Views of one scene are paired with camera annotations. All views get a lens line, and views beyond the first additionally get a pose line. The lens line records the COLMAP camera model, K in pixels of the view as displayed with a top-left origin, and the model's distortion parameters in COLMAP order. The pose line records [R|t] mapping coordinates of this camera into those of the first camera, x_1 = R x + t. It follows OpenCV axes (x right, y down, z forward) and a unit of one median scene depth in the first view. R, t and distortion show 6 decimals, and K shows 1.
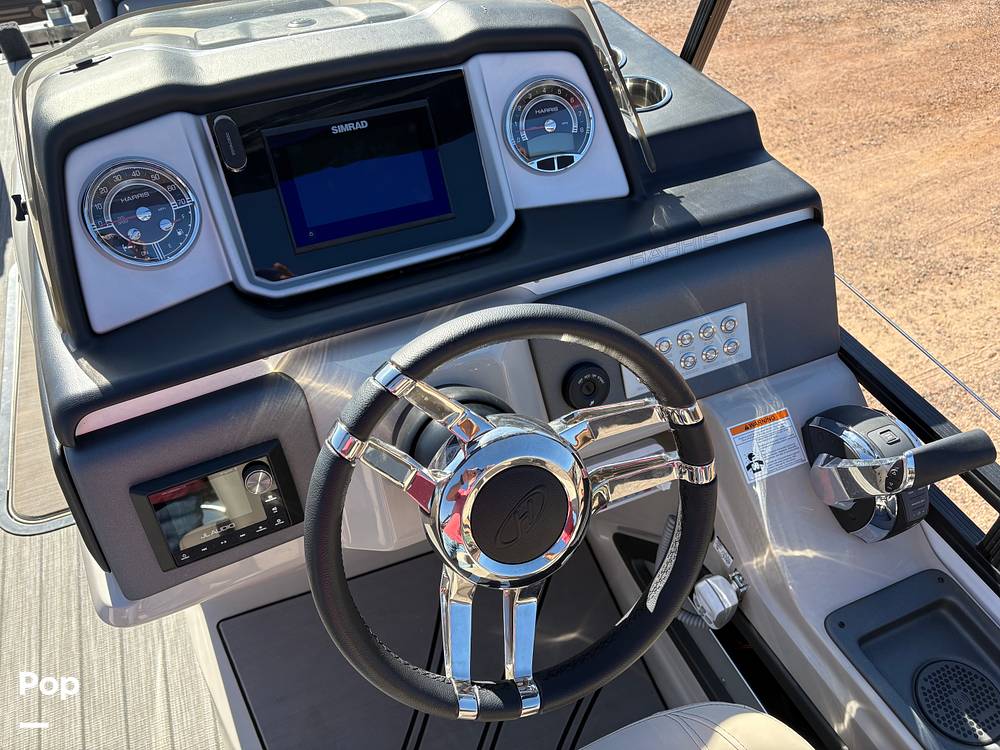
lens RADIAL K [[760.6, 0, 493.9], [0, 760.6, 375.0], [0, 0, 1]] dist [-0.005206, -0.012248]
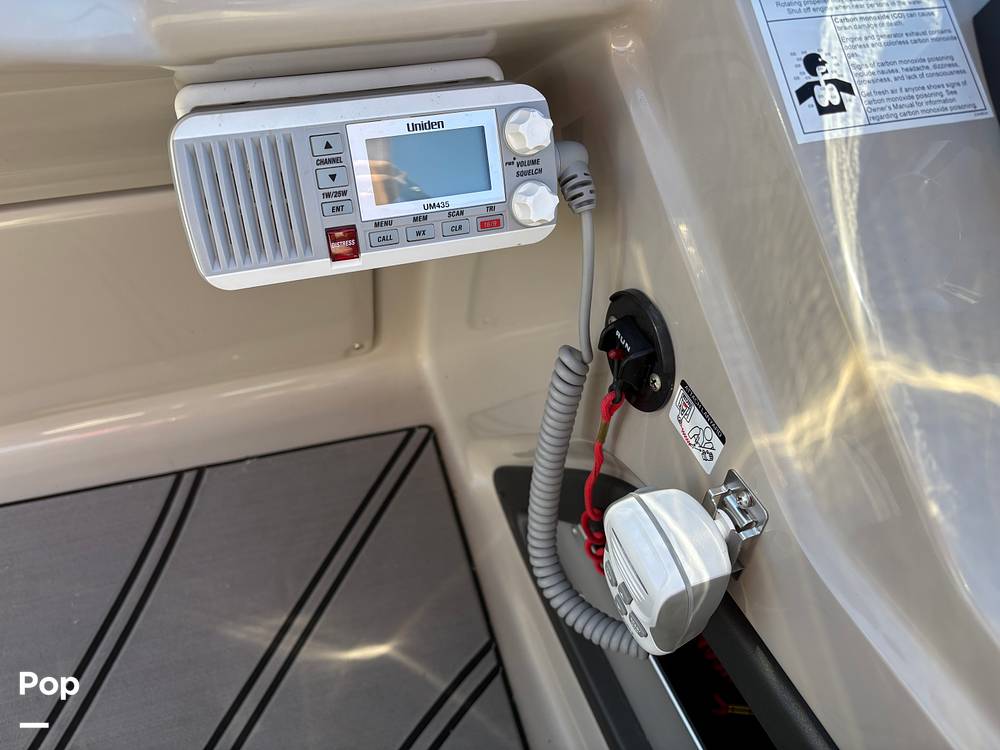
lens RADIAL K [[760.6, 0, 506.5], [0, 760.6, 375.1], [0, 0, 1]] dist [-0.005206, -0.012248]
pose [[0.994612, 0.103546, -0.005055, 0.229411], [-0.103669, 0.993278, -0.051503, 0.255285], [-0.000312, 0.051749, 0.998660, 0.700083]]
